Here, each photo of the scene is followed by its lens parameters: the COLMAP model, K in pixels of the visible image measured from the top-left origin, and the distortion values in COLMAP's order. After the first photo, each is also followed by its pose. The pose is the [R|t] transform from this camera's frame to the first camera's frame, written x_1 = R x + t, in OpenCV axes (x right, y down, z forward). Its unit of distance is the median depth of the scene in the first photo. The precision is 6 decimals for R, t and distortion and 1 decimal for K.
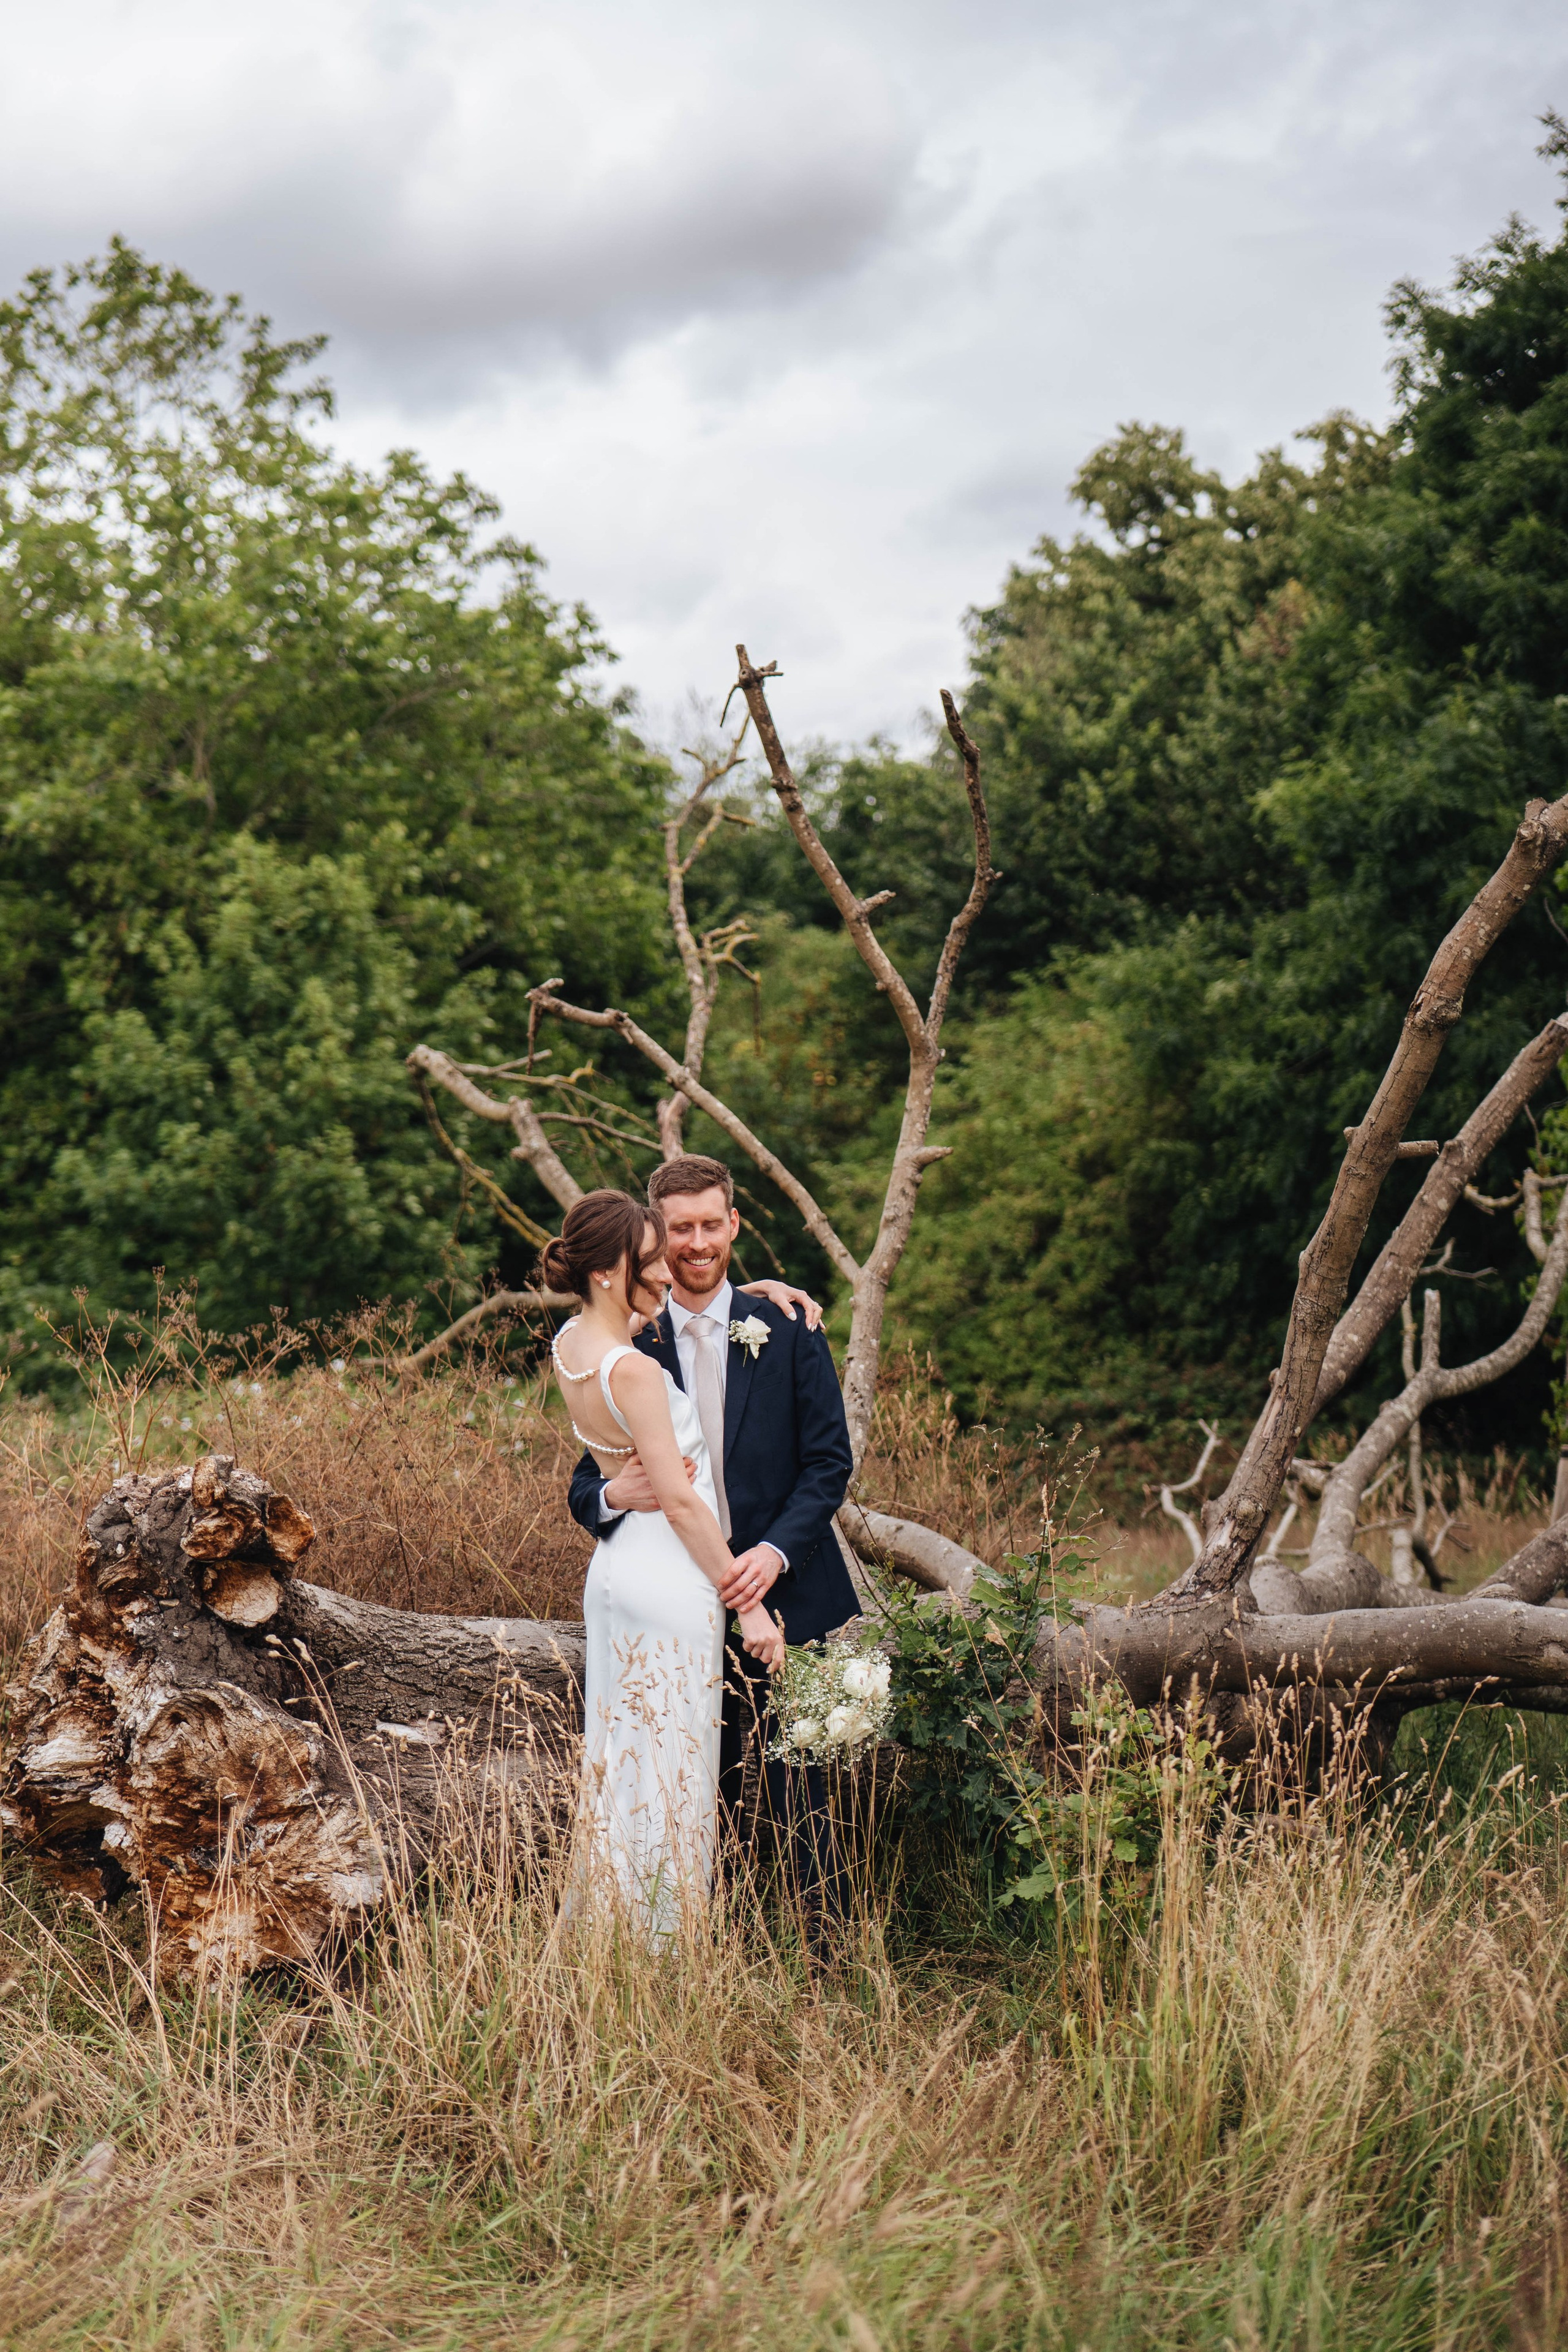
lens RADIAL K [[3405.5, 0, 784.0], [0, 3405.5, 1176.0], [0, 0, 1]] dist [0.017081, 0.036240]
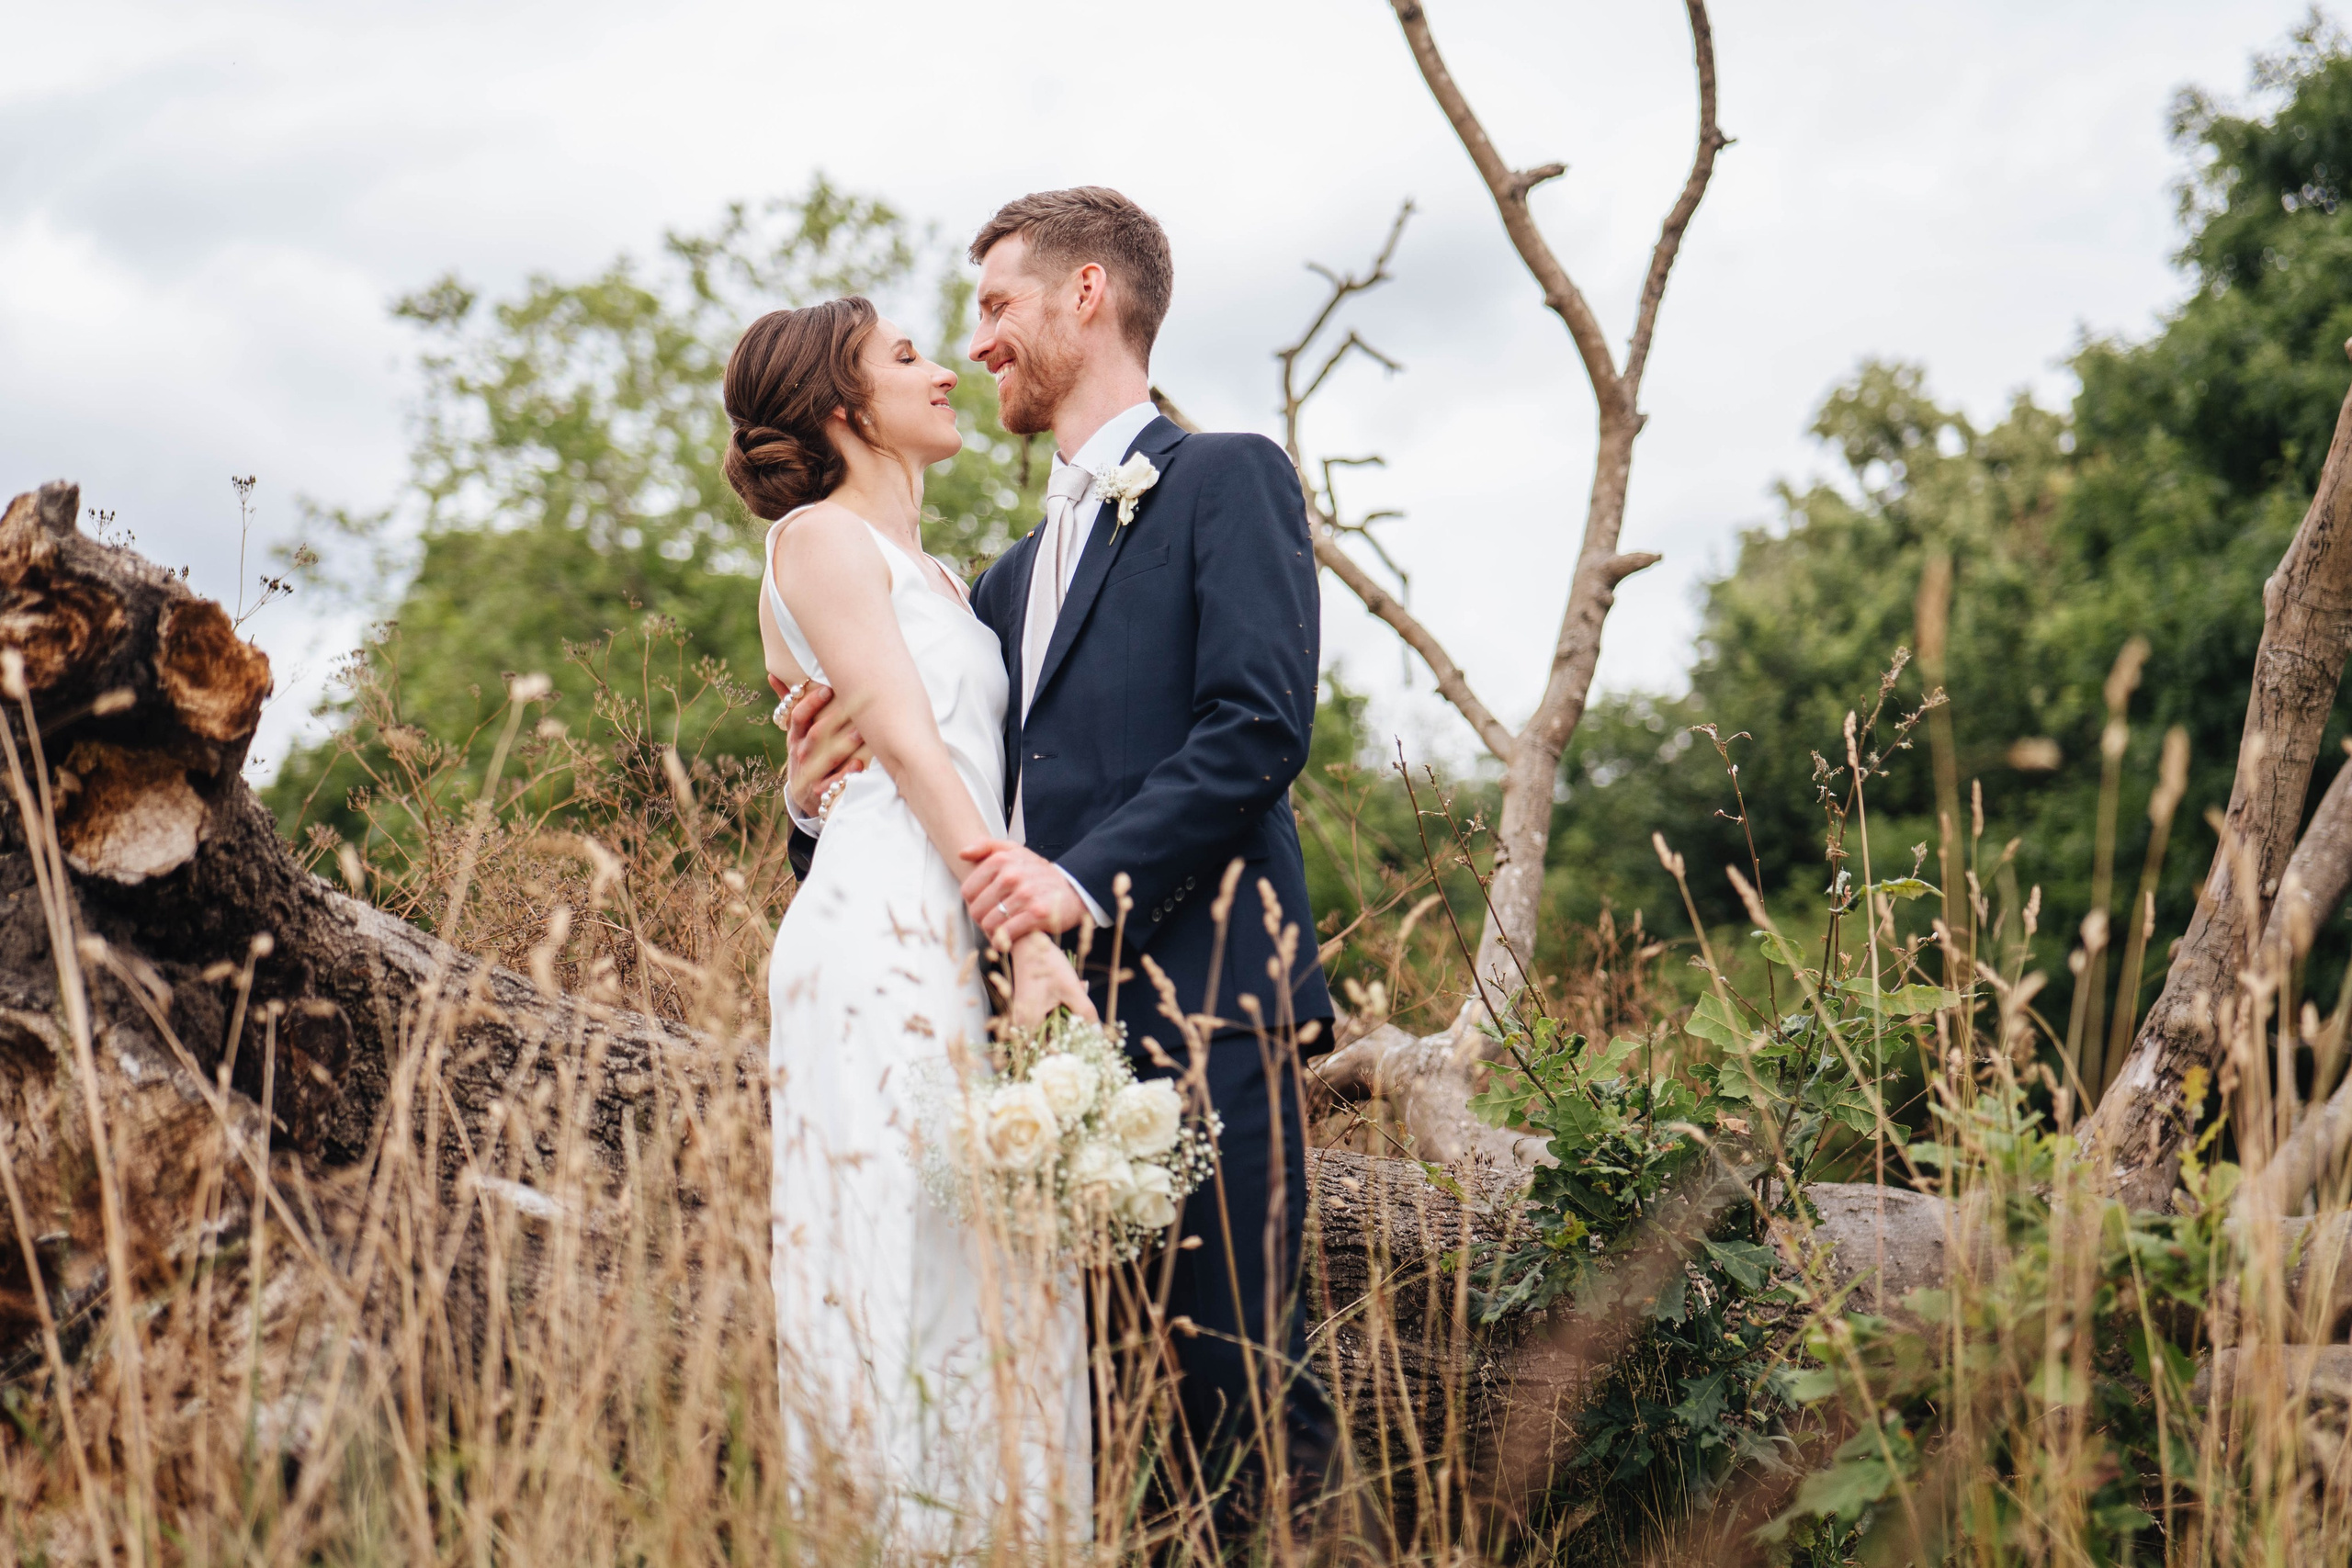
lens RADIAL K [[3405.2, 0, 1174.0], [0, 3405.2, 727.5], [0, 0, 1]] dist [0.017081, 0.036240]
pose [[0.995018, 0.001265, -0.099691, 0.007151], [-0.015630, 0.989535, -0.143442, 0.038246], [0.098466, 0.144285, 0.984625, 0.119135]]
